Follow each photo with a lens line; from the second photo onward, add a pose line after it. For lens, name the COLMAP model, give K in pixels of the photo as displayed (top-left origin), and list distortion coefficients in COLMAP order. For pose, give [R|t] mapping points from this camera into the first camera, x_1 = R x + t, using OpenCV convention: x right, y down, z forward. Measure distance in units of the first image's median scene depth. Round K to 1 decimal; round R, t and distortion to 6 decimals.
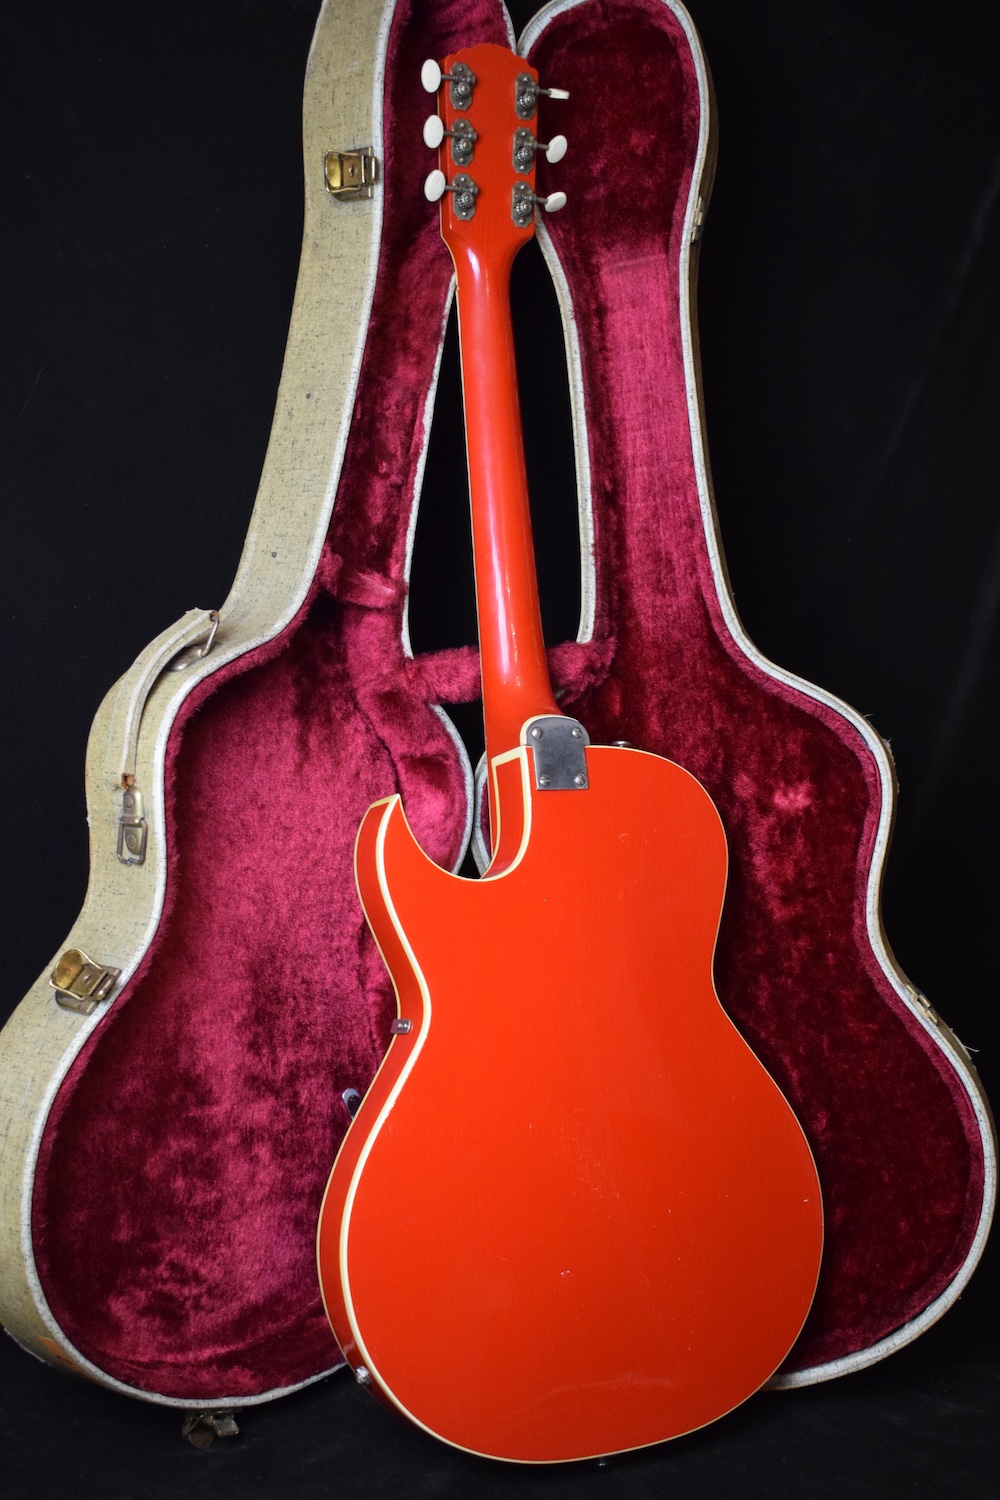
lens RADIAL K [[1825.4, 0, 489.5], [0, 1825.4, 754.2], [0, 0, 1]] dist [-0.055735, 0.000000]
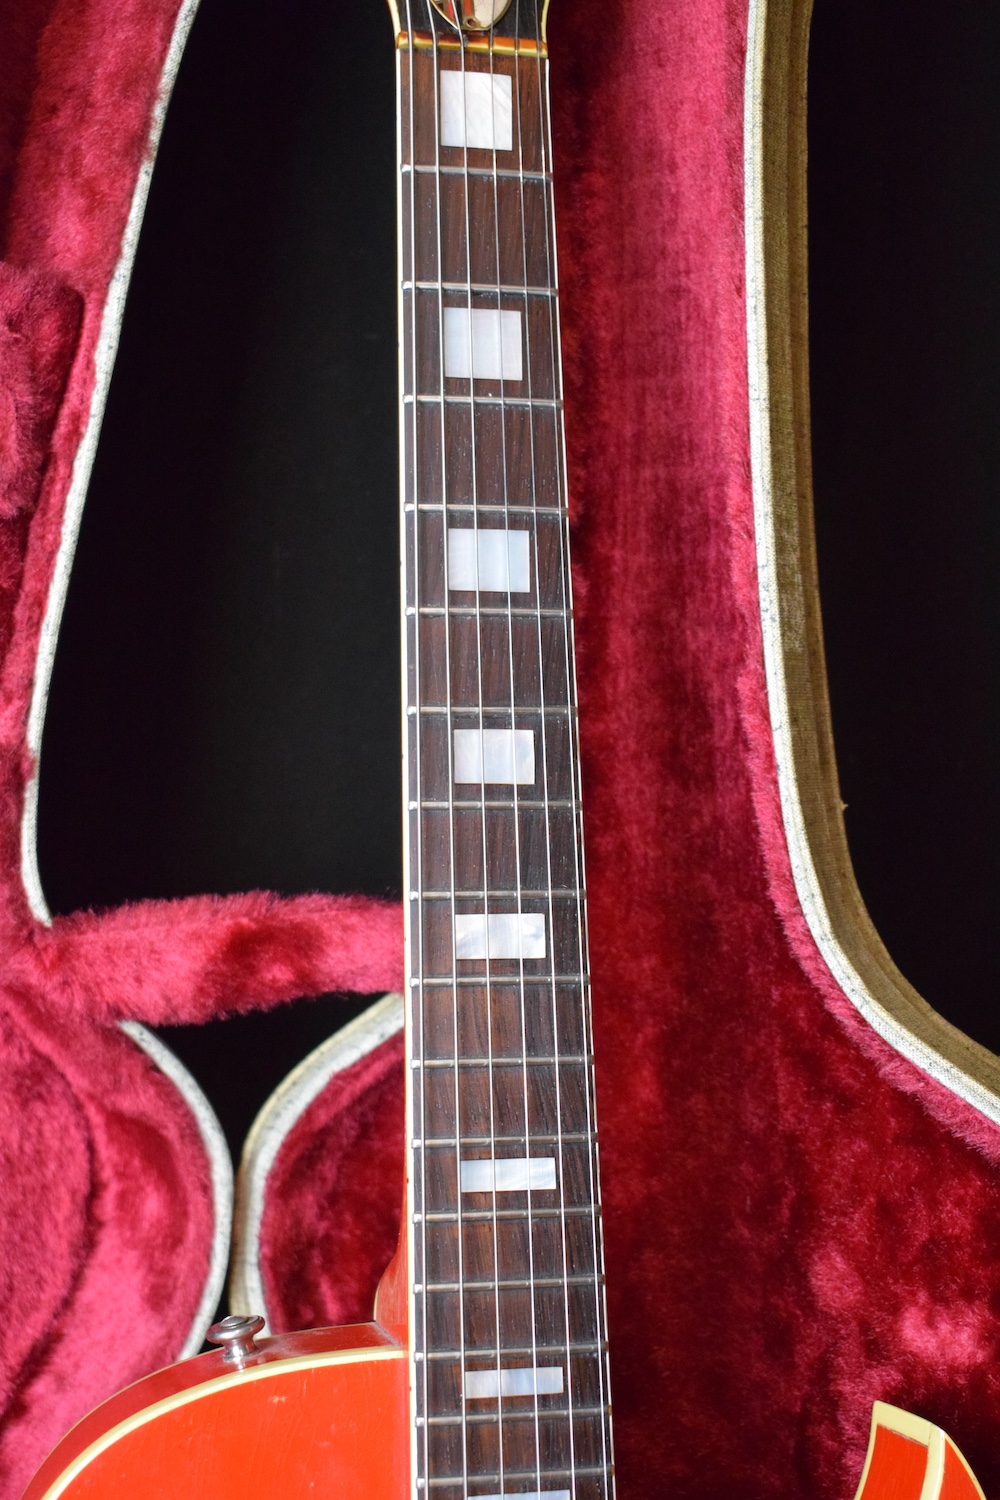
lens RADIAL K [[2294.7, 0, 475.9], [0, 2294.7, 757.7], [0, 0, 1]] dist [-0.026581, 0.000000]
pose [[0.978078, 0.064268, -0.198075, 0.155700], [-0.044244, 0.993602, 0.103914, -0.148864], [0.203486, -0.092872, 0.974663, 0.498154]]
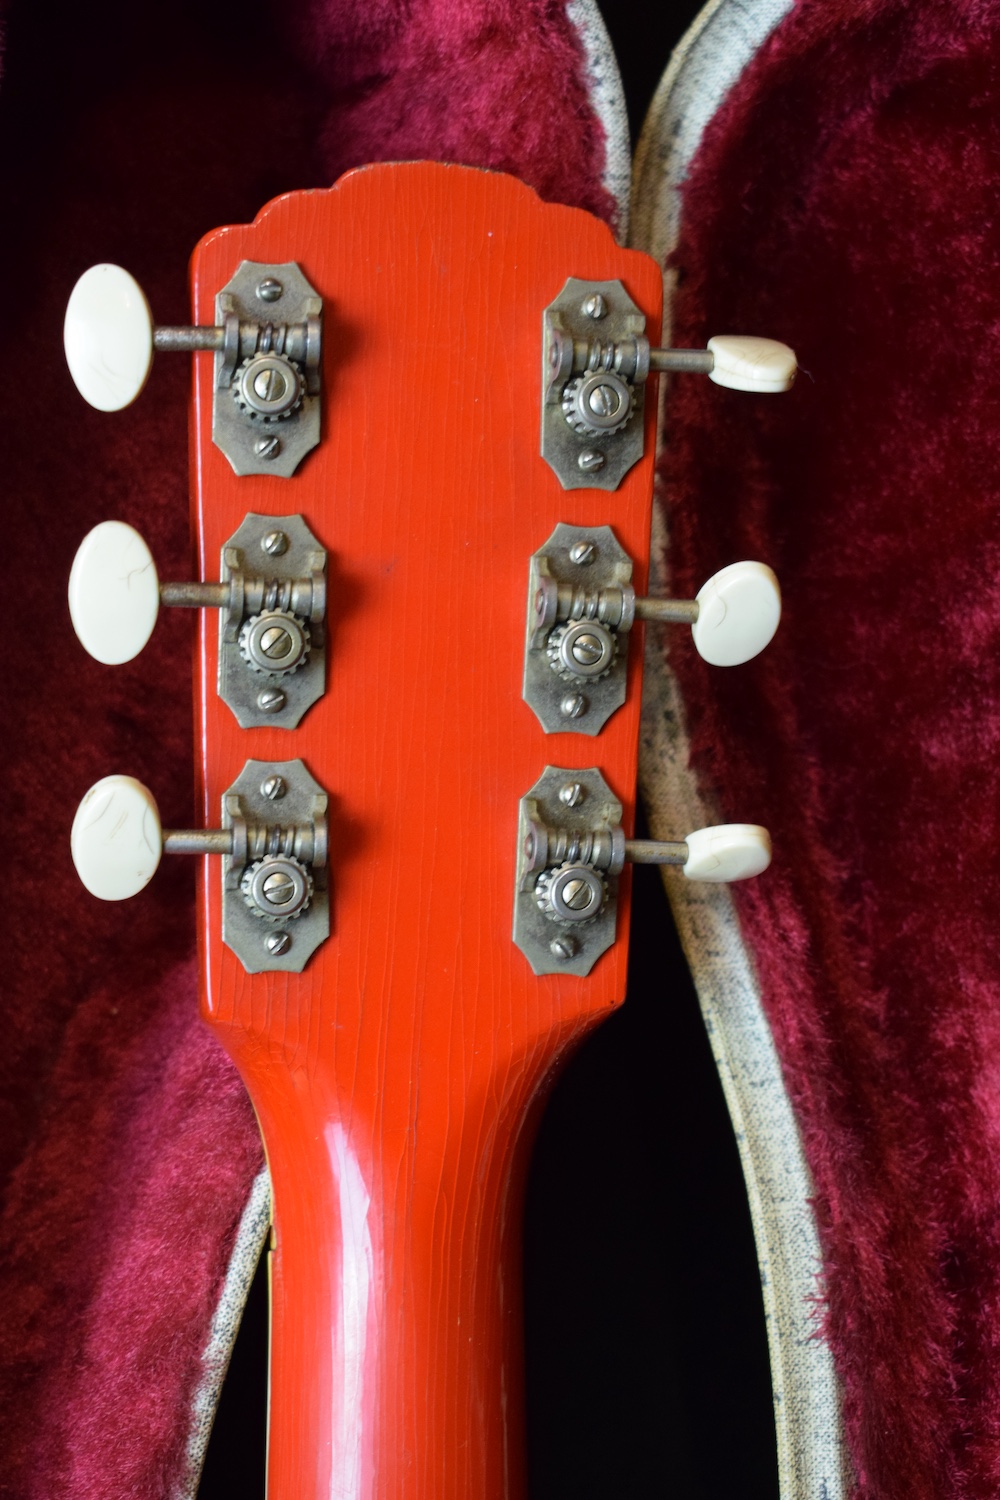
lens RADIAL K [[2624.8, 0, 495.0], [0, 2624.8, 746.4], [0, 0, 1]] dist [-0.002259, 0.000000]
pose [[0.962851, 0.024521, -0.268919, 0.094815], [-0.038089, 0.998245, -0.045352, -0.303470], [0.267335, 0.053910, 0.962094, 0.691082]]
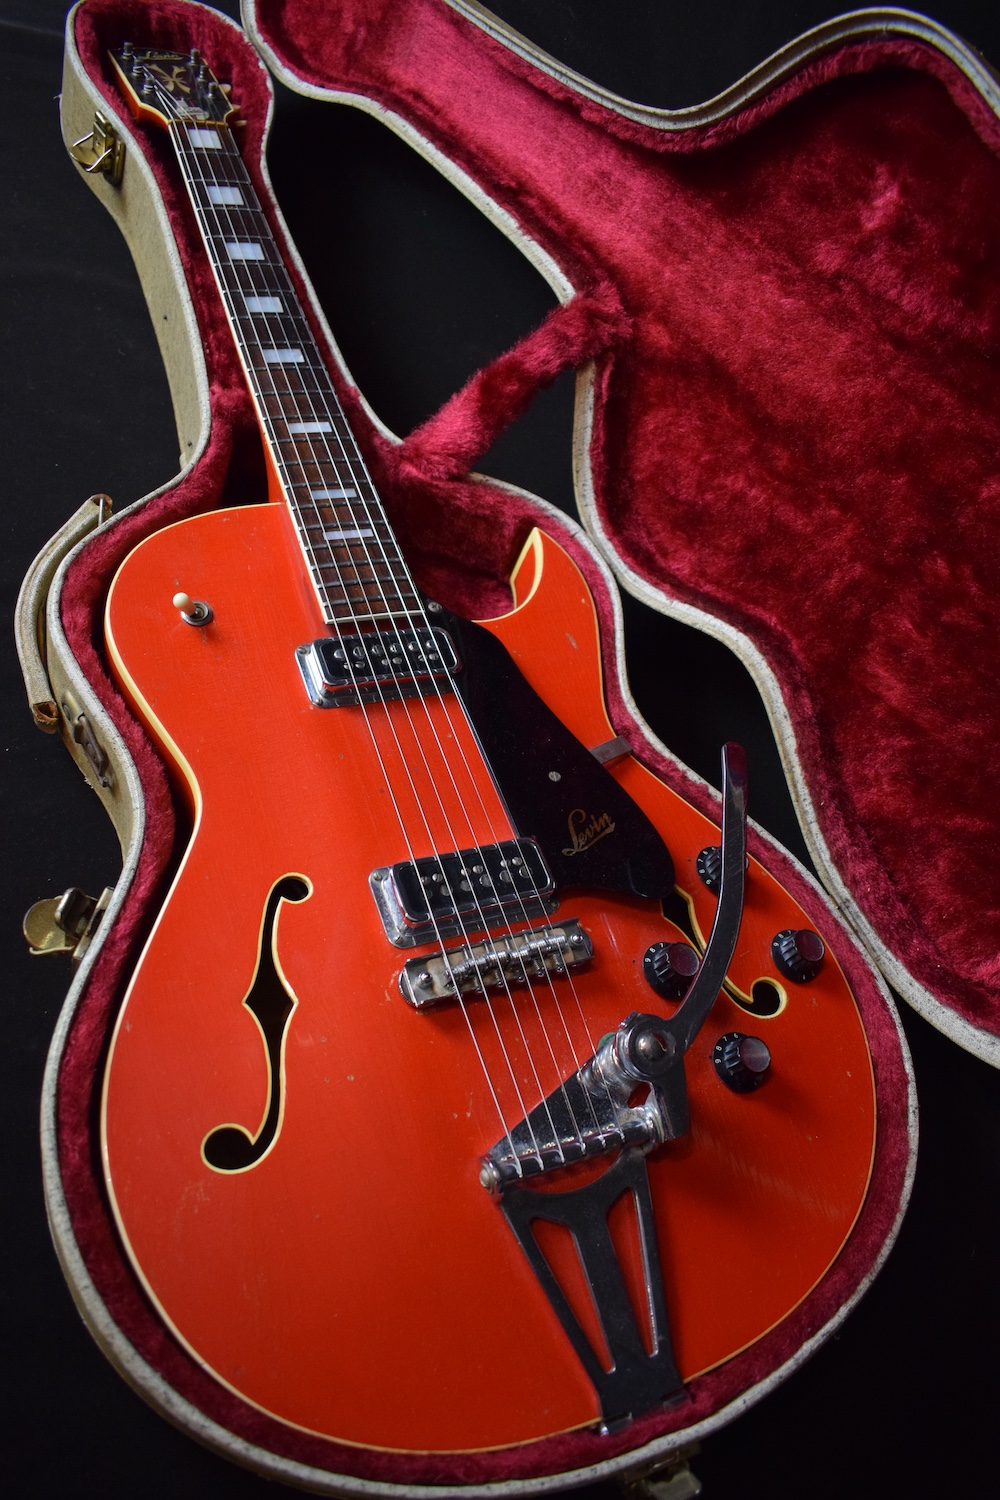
lens RADIAL K [[1160.6, 0, 497.5], [0, 1160.6, 752.5], [0, 0, 1]] dist [-0.087449, -0.003391]
pose [[0.972541, -0.231542, 0.023512, 0.113745], [0.230684, 0.945674, -0.229098, 0.235684], [0.030811, 0.228231, 0.973119, 0.481529]]
